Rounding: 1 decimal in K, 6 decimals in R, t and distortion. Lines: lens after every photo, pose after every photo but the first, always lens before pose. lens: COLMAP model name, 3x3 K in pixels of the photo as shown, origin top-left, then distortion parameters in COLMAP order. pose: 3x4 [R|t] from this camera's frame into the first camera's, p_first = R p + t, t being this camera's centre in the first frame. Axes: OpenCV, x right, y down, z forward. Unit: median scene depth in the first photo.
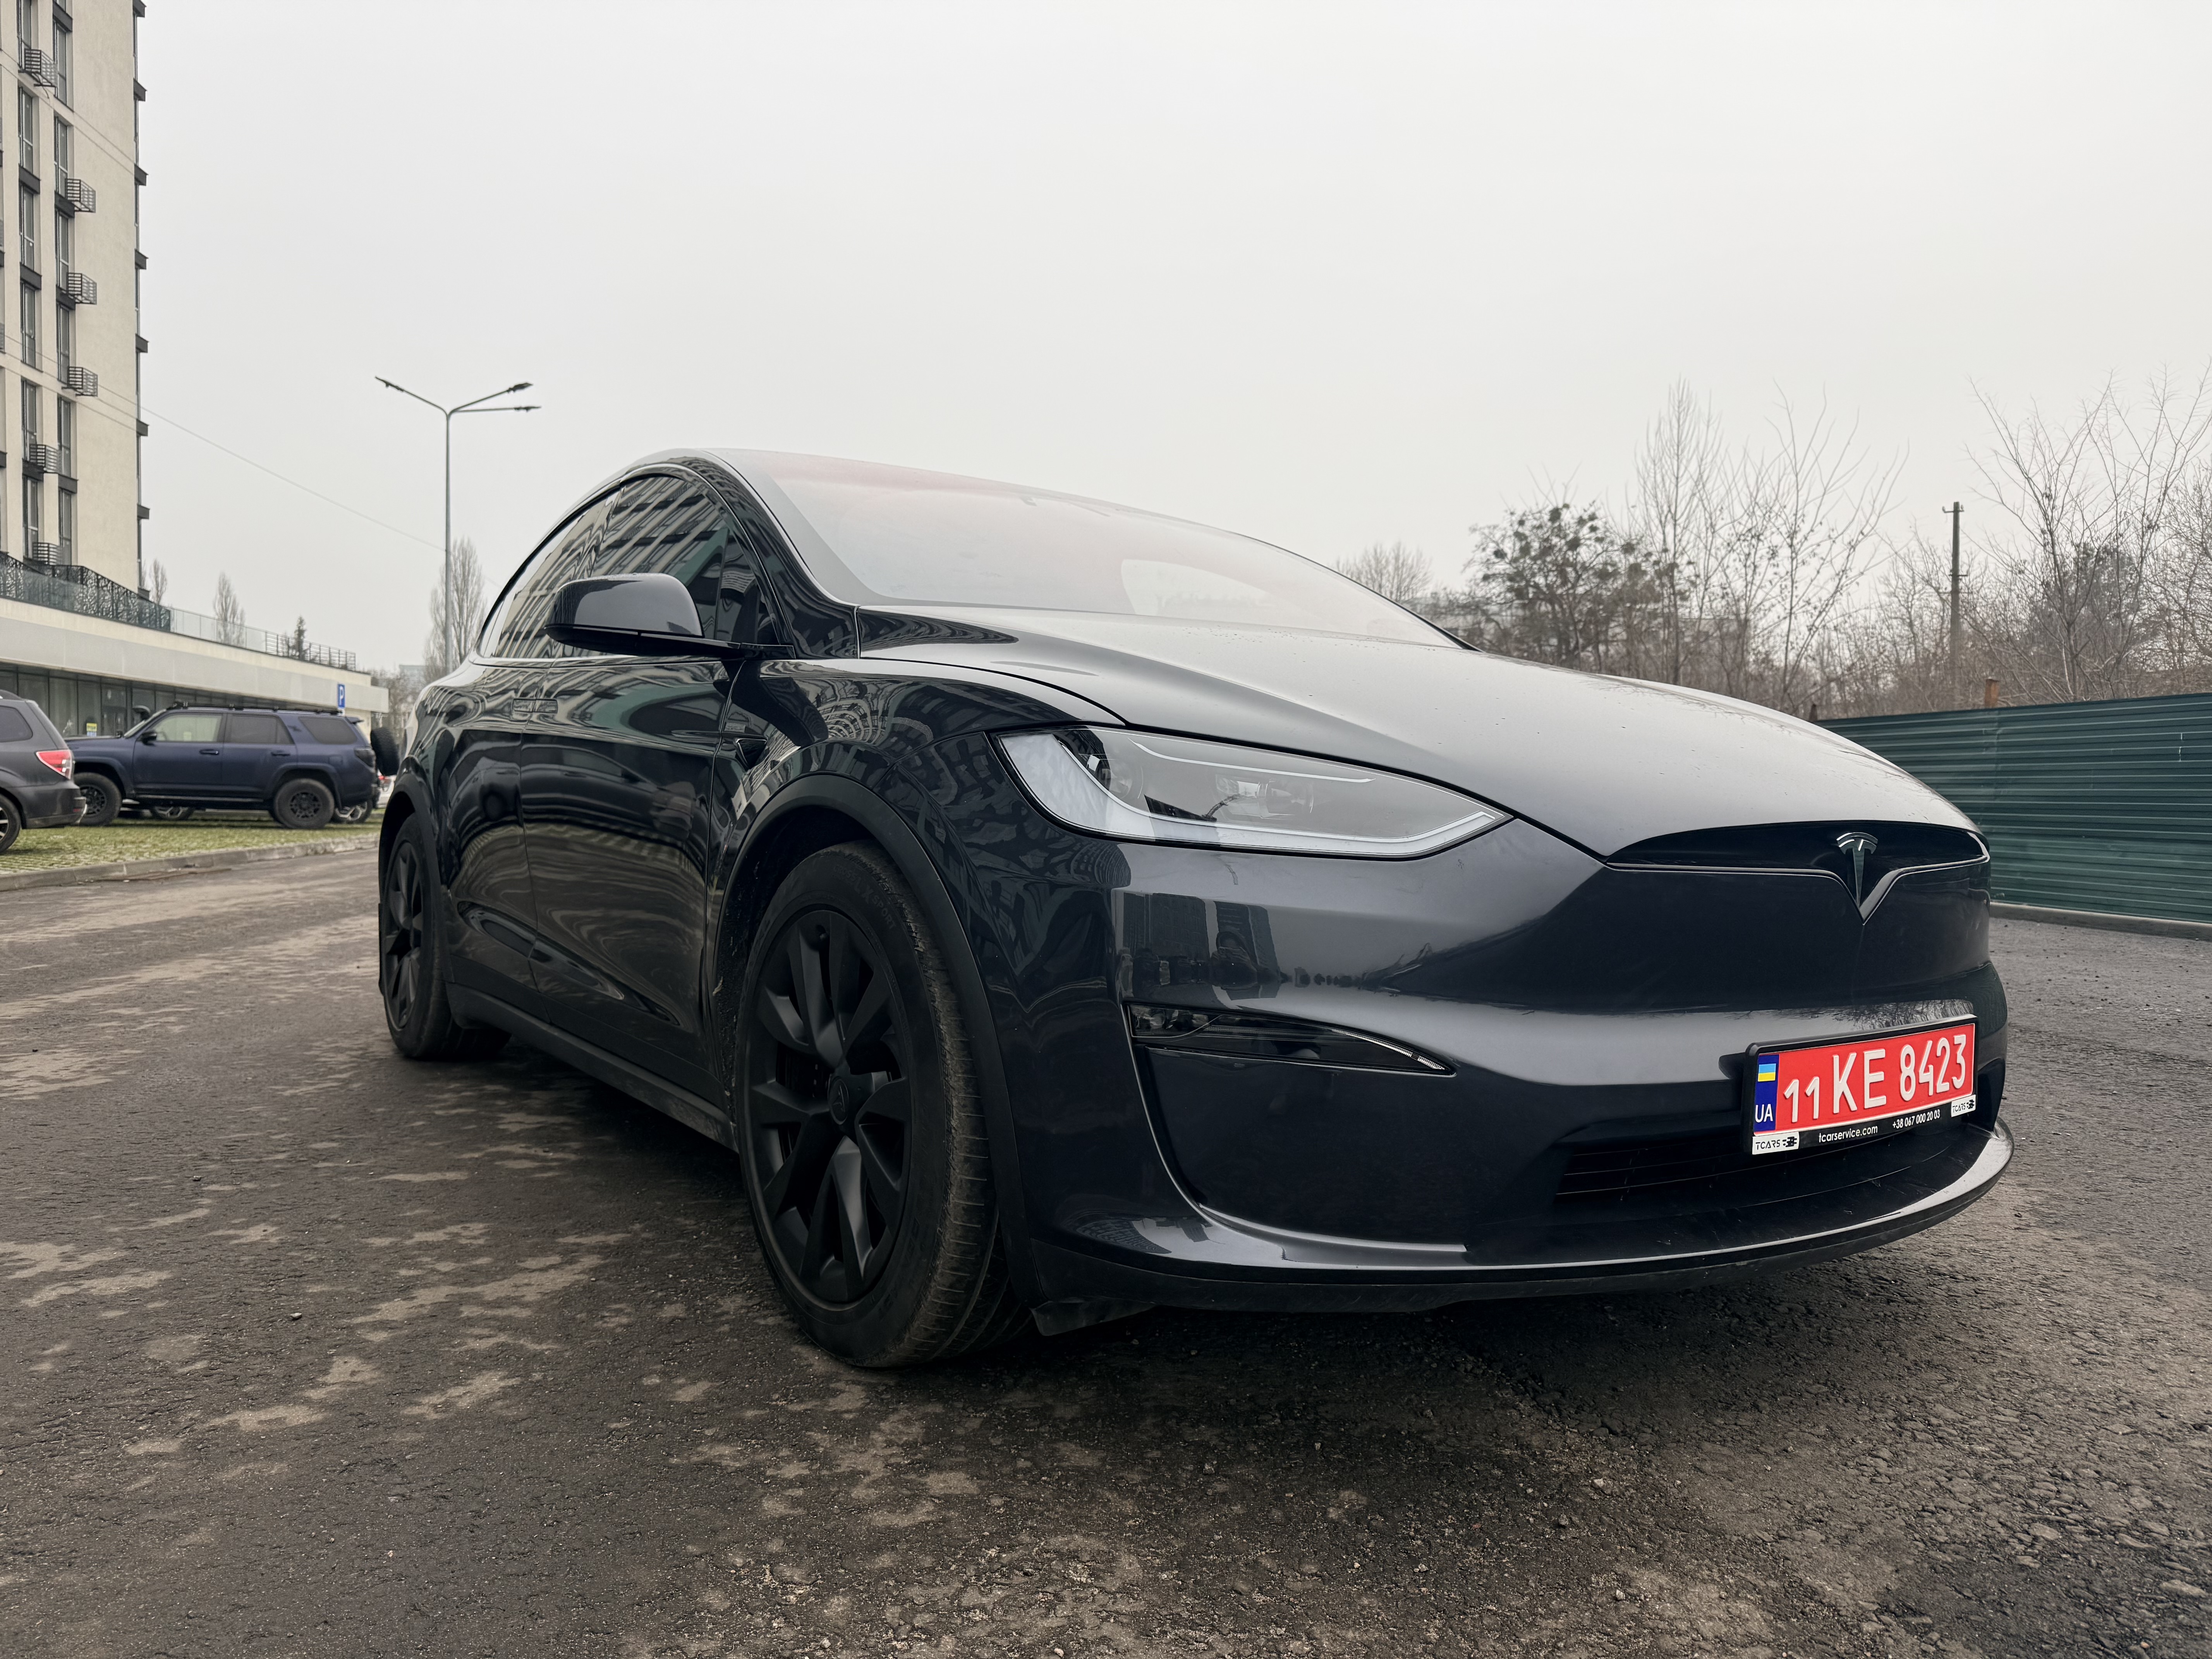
lens RADIAL K [[1547.0, 0, 1098.9], [0, 1547.0, 842.0], [0, 0, 1]] dist [0.035256, -0.043827]
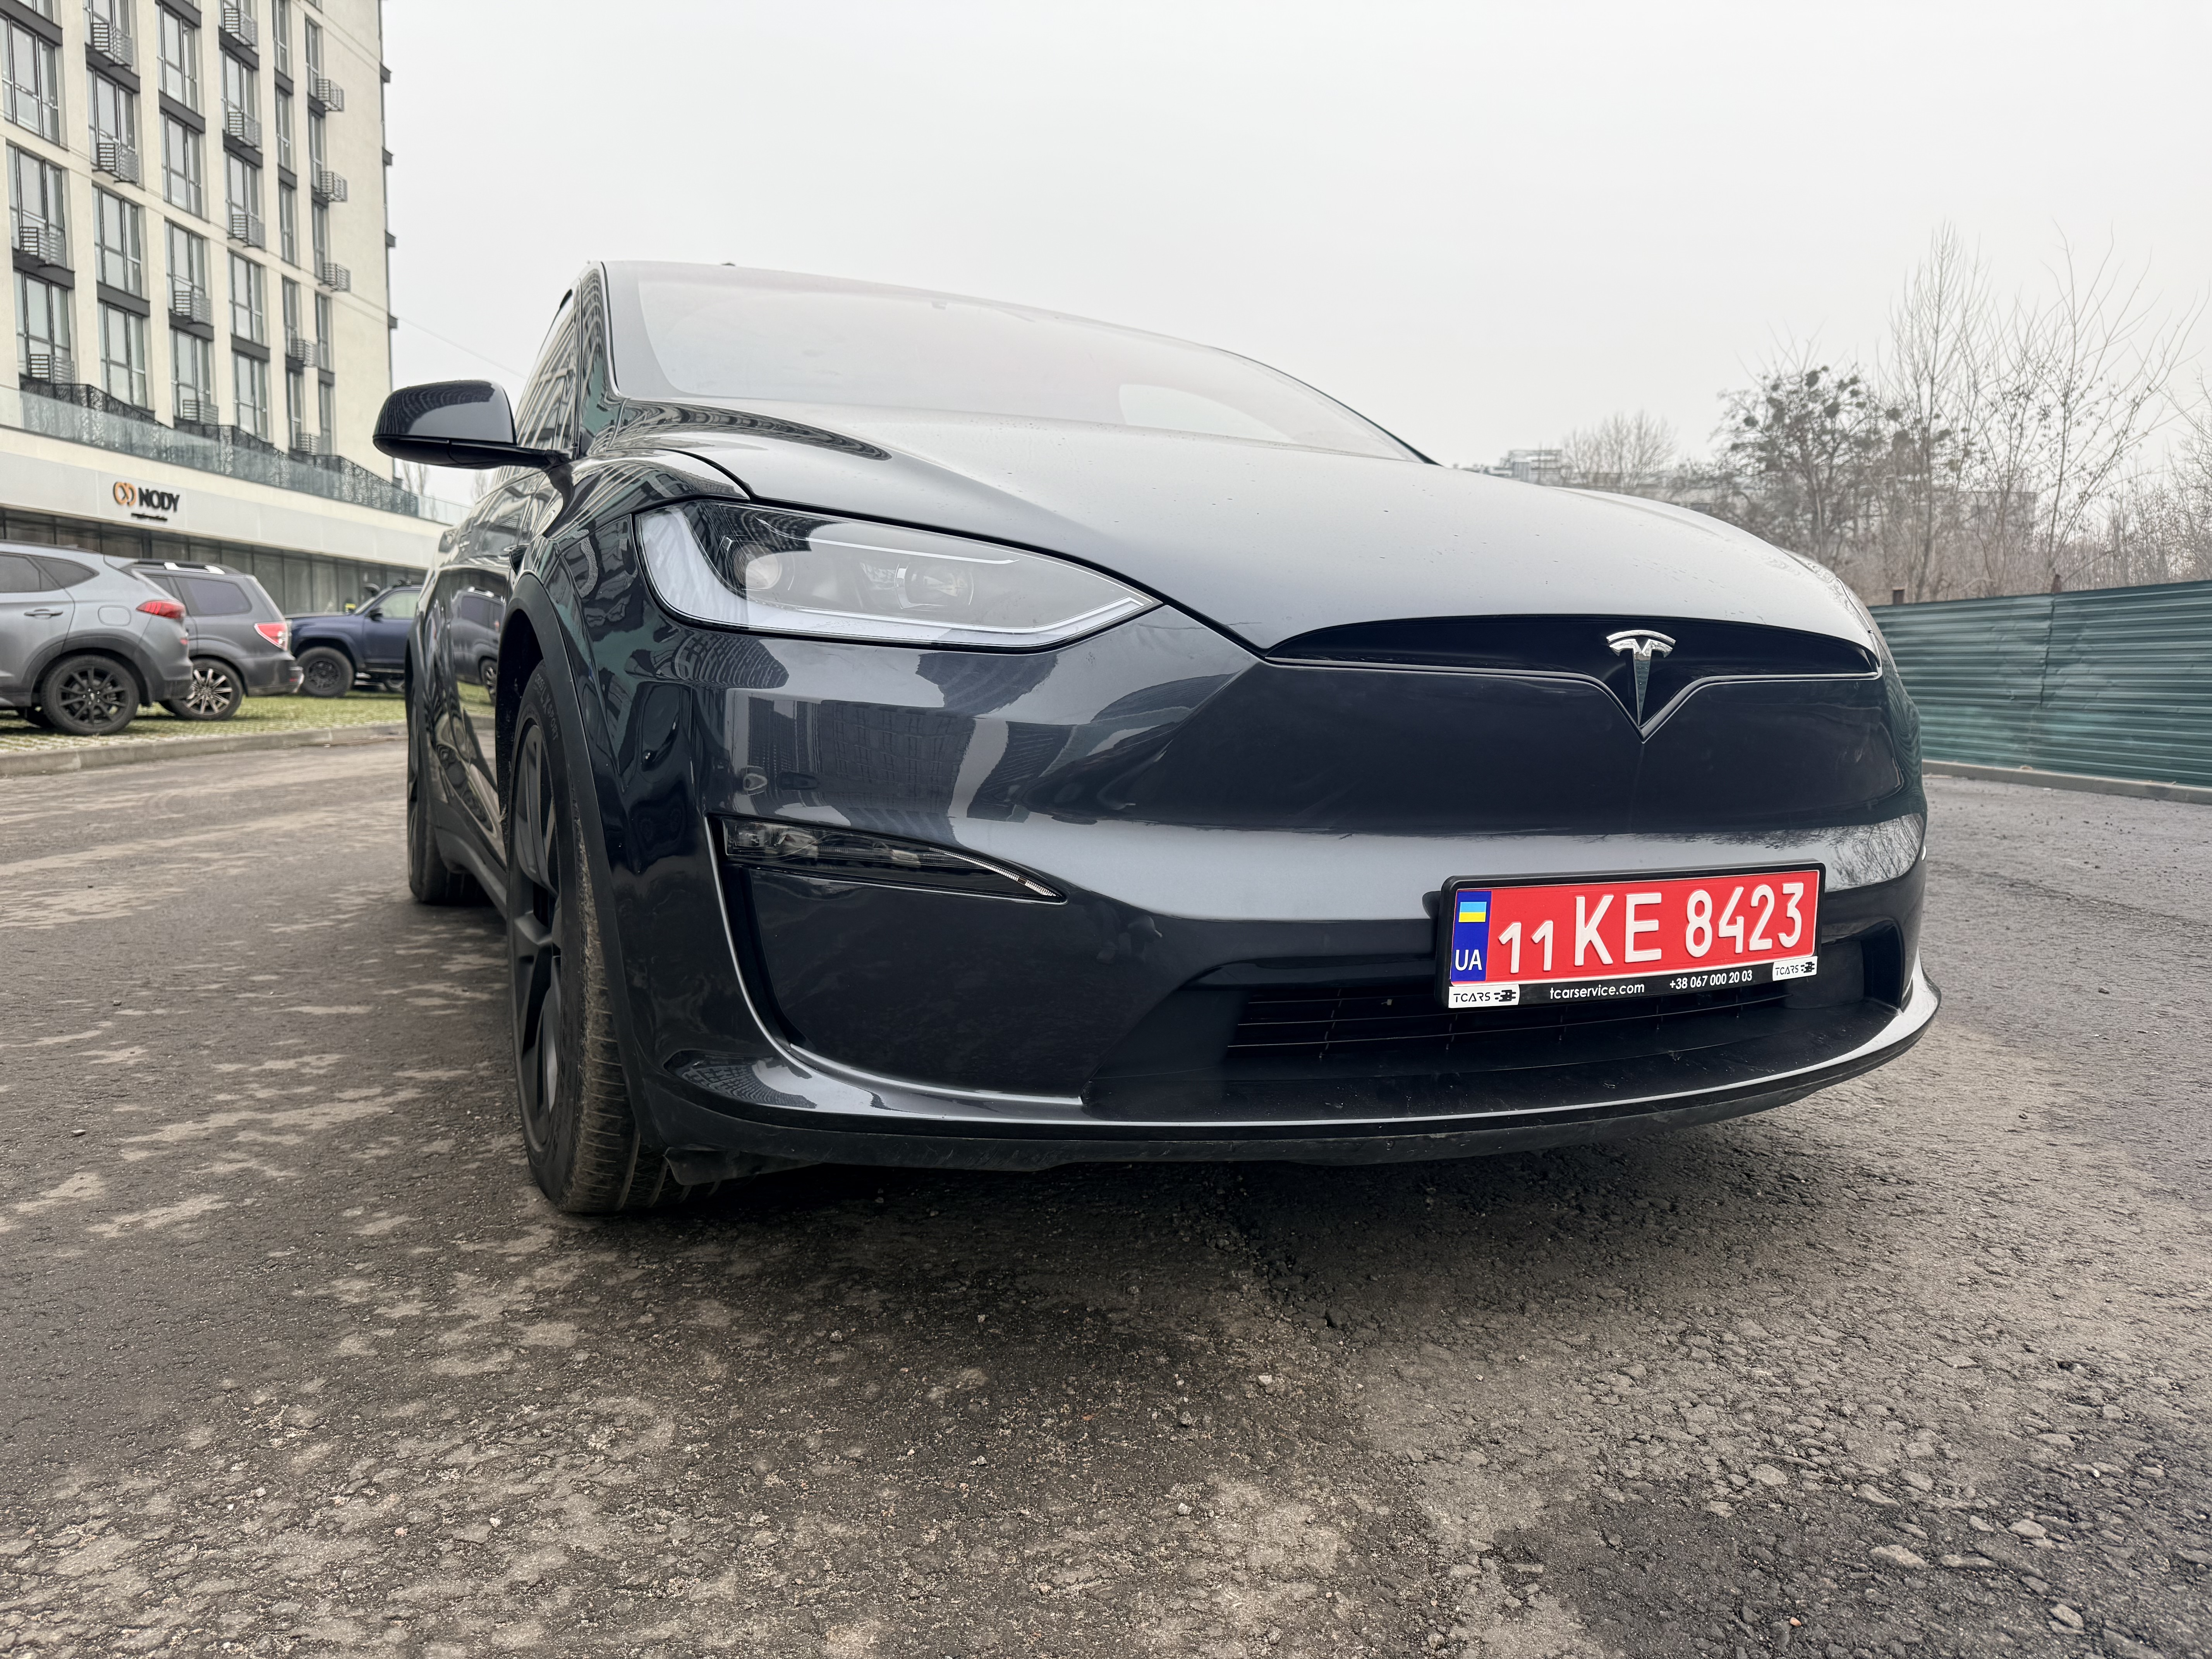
lens RADIAL K [[1547.0, 0, 1105.0], [0, 1547.0, 835.7], [0, 0, 1]] dist [0.035256, -0.043827]
pose [[0.990476, 0.019646, -0.136277, 0.292518], [-0.010199, 0.997518, 0.069675, 0.043600], [0.137308, -0.067621, 0.988218, 0.132870]]
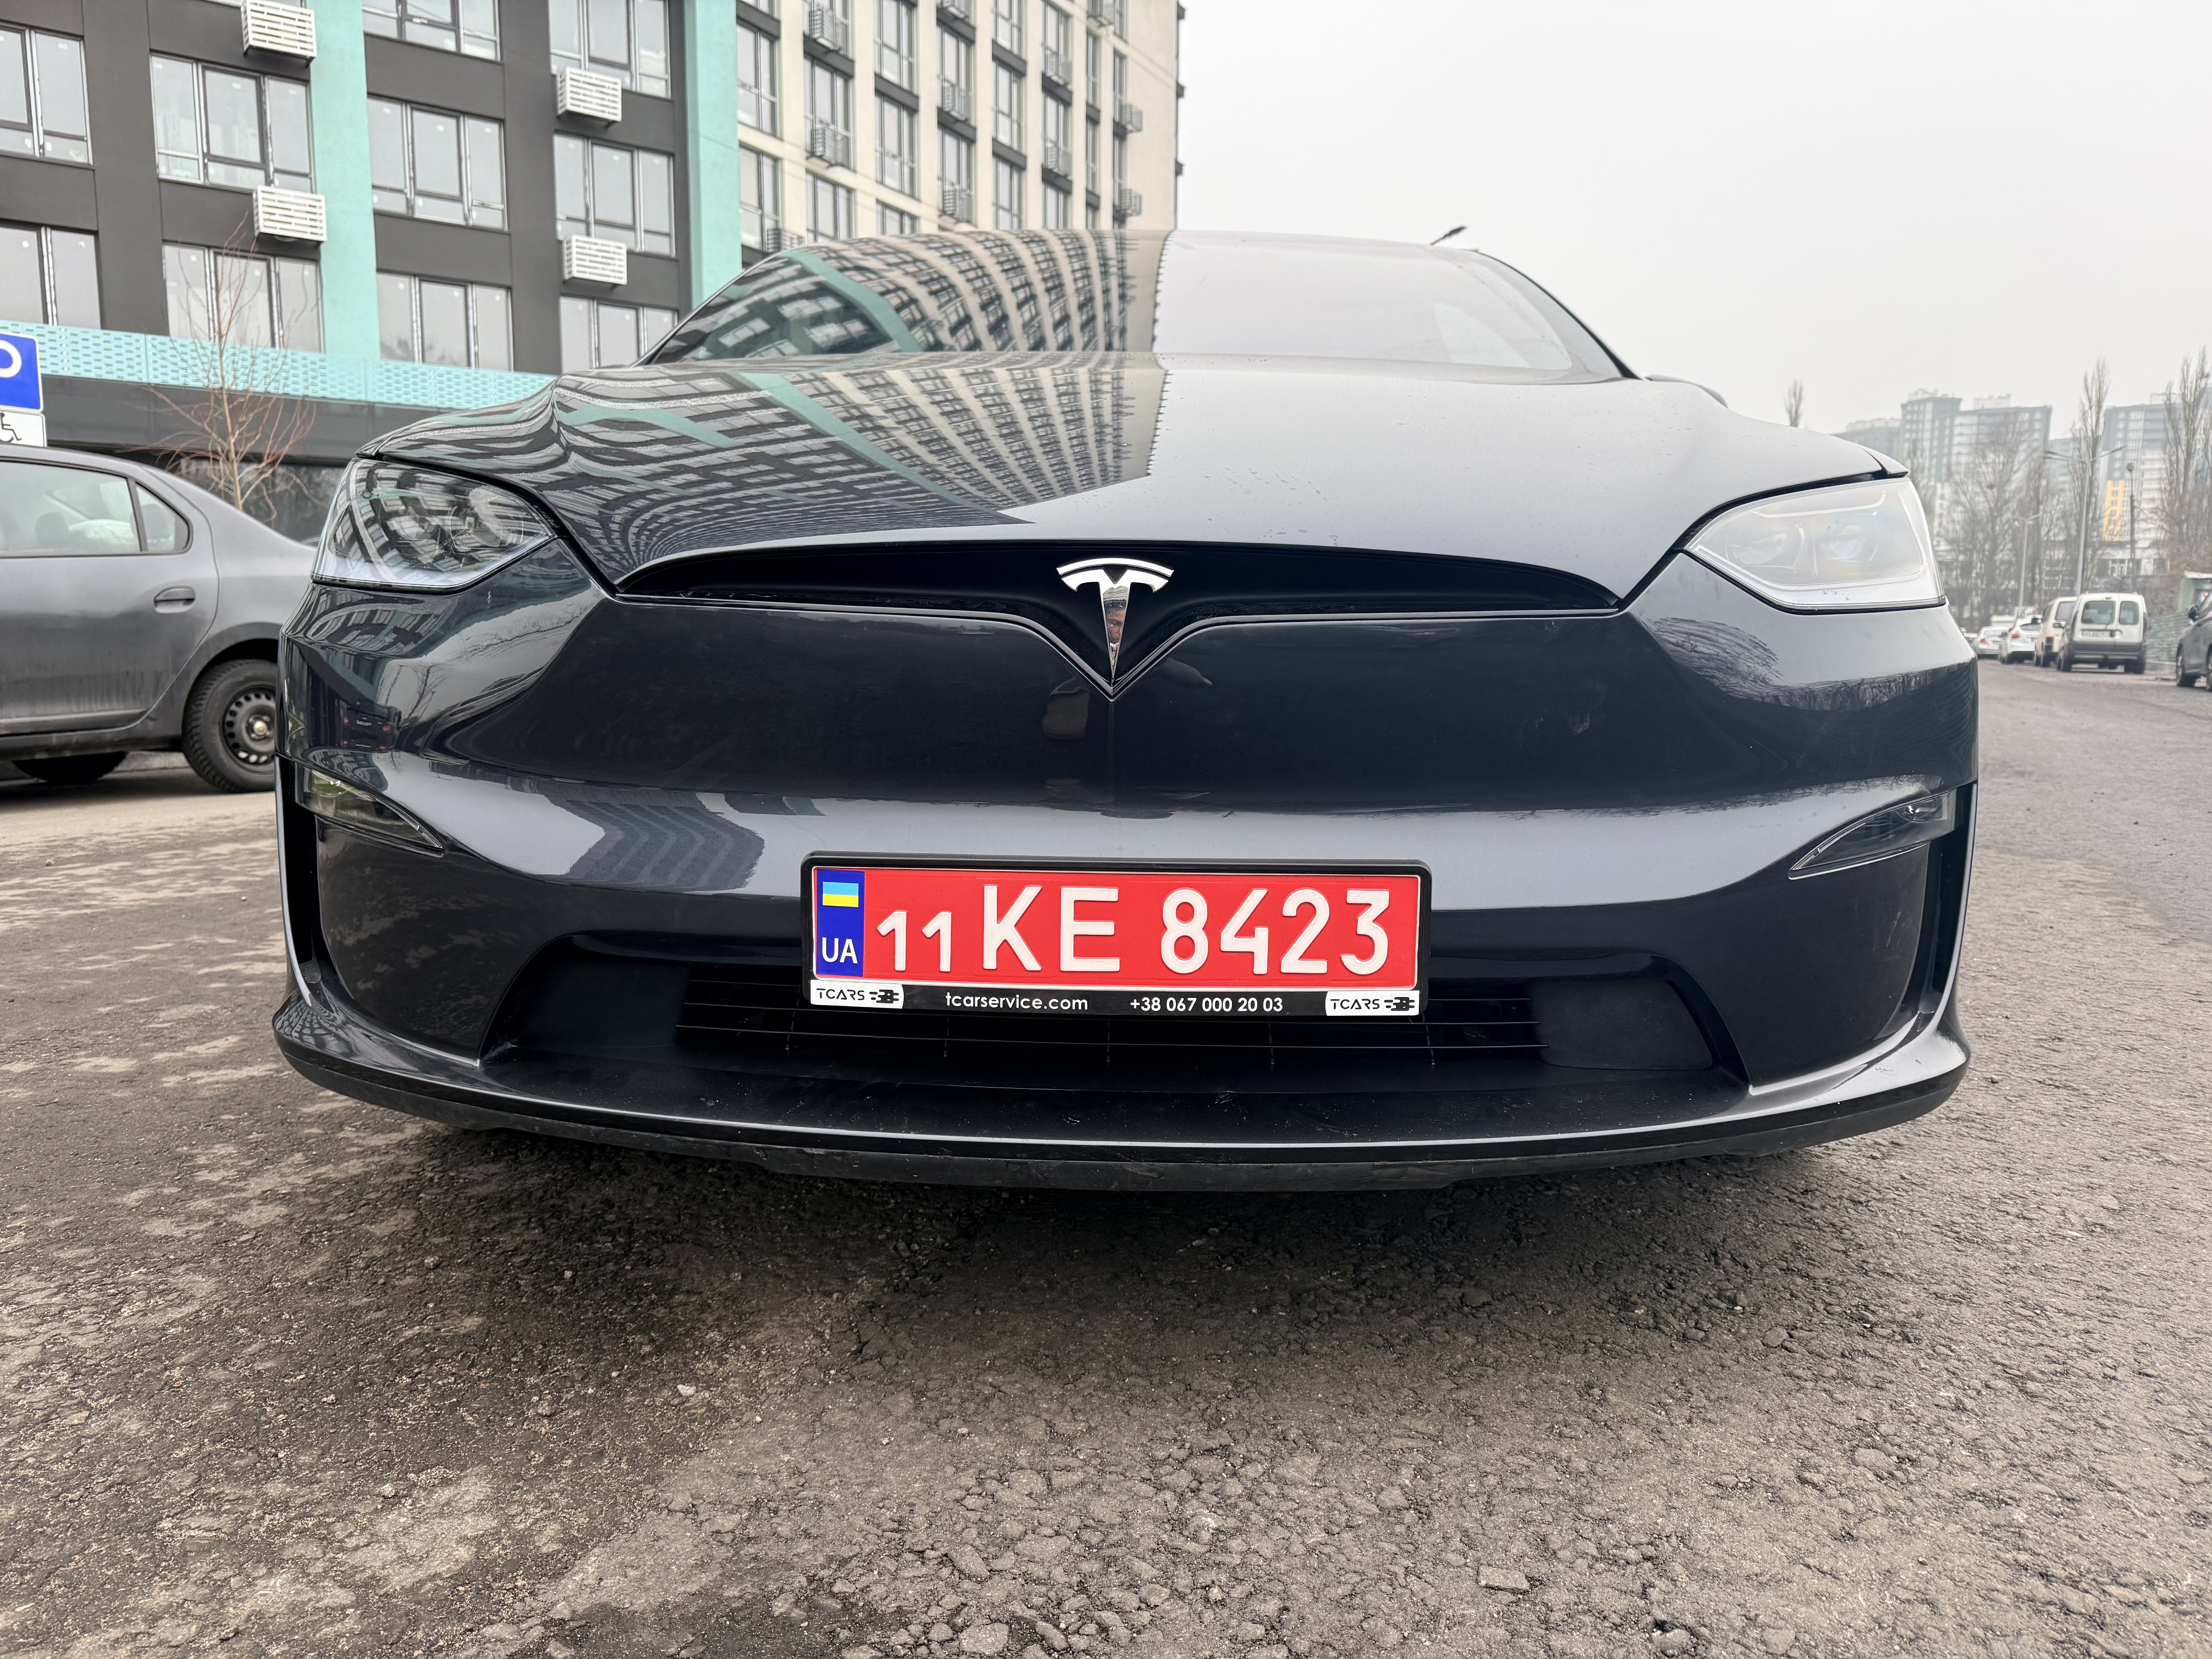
lens RADIAL K [[1547.0, 0, 1106.4], [0, 1547.0, 837.3], [0, 0, 1]] dist [0.035256, -0.043827]
pose [[0.814185, 0.072534, -0.576057, 0.789582], [-0.019509, 0.995023, 0.097714, 0.043373], [0.580278, -0.068319, 0.811548, 0.425645]]
